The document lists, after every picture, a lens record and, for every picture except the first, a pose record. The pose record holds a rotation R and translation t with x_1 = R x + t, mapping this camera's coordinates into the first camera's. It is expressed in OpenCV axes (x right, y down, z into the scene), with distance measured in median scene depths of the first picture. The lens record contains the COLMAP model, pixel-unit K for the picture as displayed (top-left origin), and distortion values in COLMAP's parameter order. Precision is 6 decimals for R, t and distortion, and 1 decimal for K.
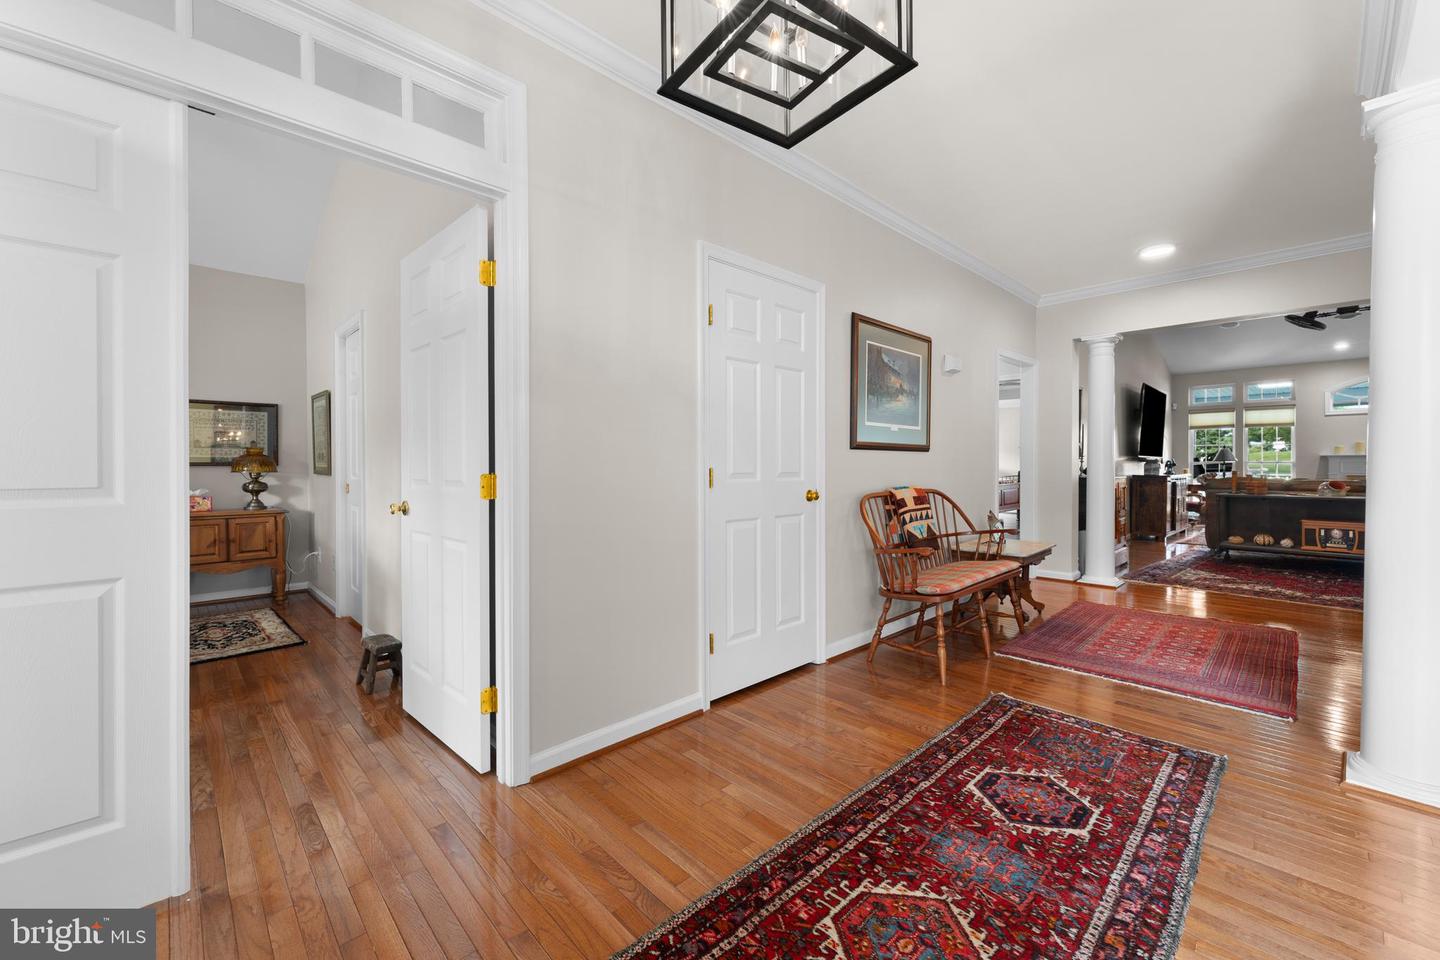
lens RADIAL K [[581.3, 0, 719.0], [0, 581.3, 460.0], [0, 0, 1]] dist [0.000932, 0.000339]
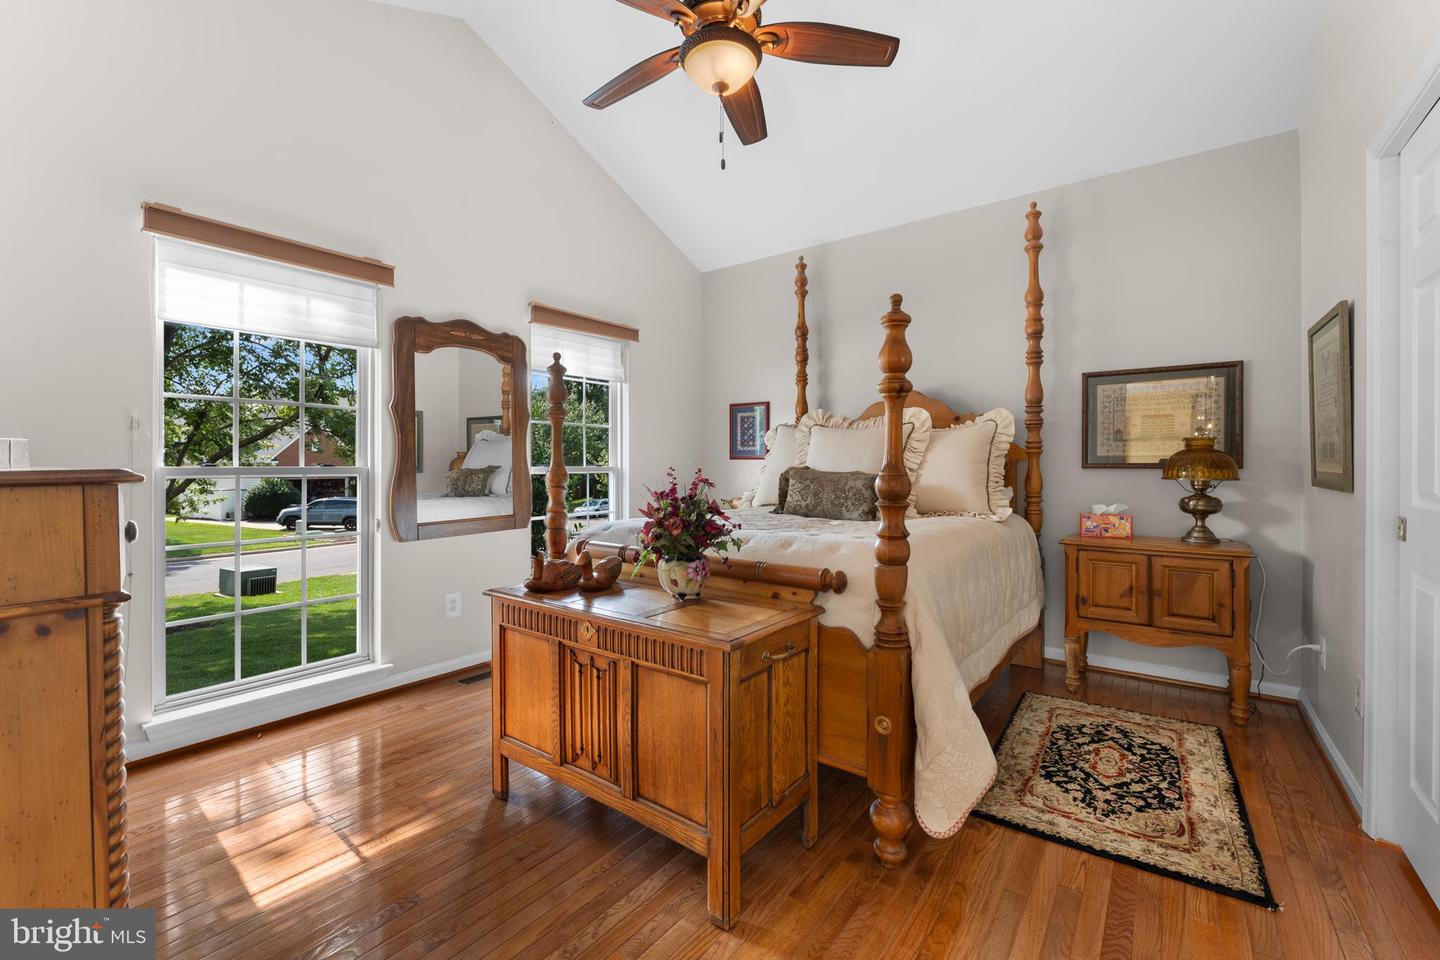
lens RADIAL K [[605.5, 0, 720.5], [0, 605.5, 474.5], [0, 0, 1]] dist [-0.001718, -0.000201]
pose [[0.169858, 0.016142, -0.985336, -0.318643], [0.007941, 0.999811, 0.017748, 0.000863], [0.985436, -0.010839, 0.169698, 0.481759]]
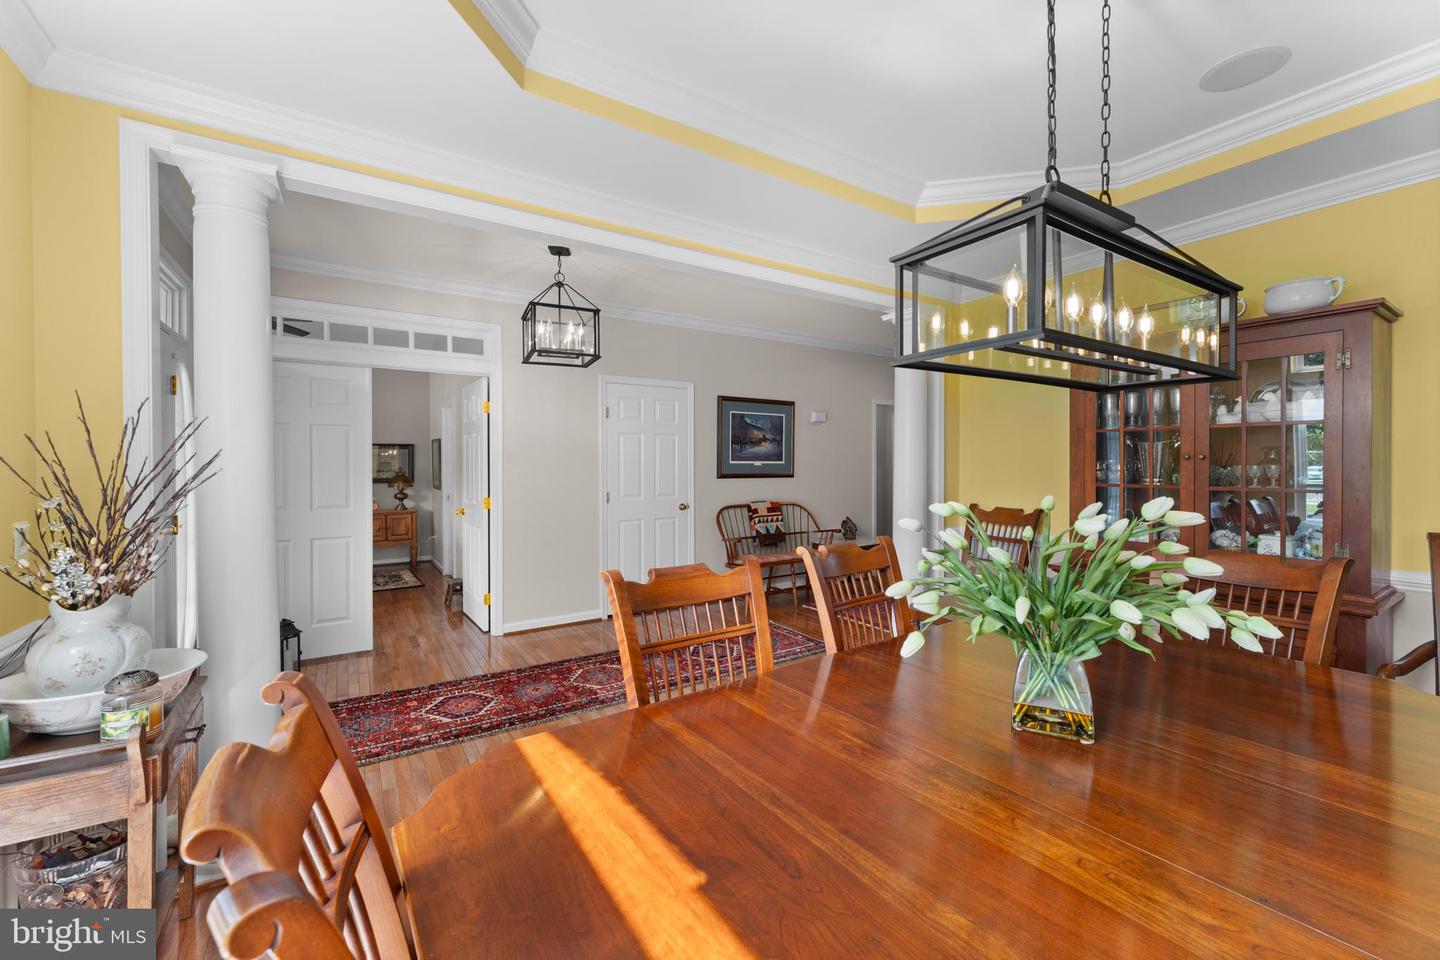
lens RADIAL K [[581.3, 0, 719.0], [0, 581.3, 460.0], [0, 0, 1]] dist [0.000932, 0.000339]
pose [[0.983029, -0.003878, -0.183410, 0.443722], [0.003662, 0.999992, -0.001518, -0.056972], [0.183414, 0.000821, 0.983035, -0.515244]]
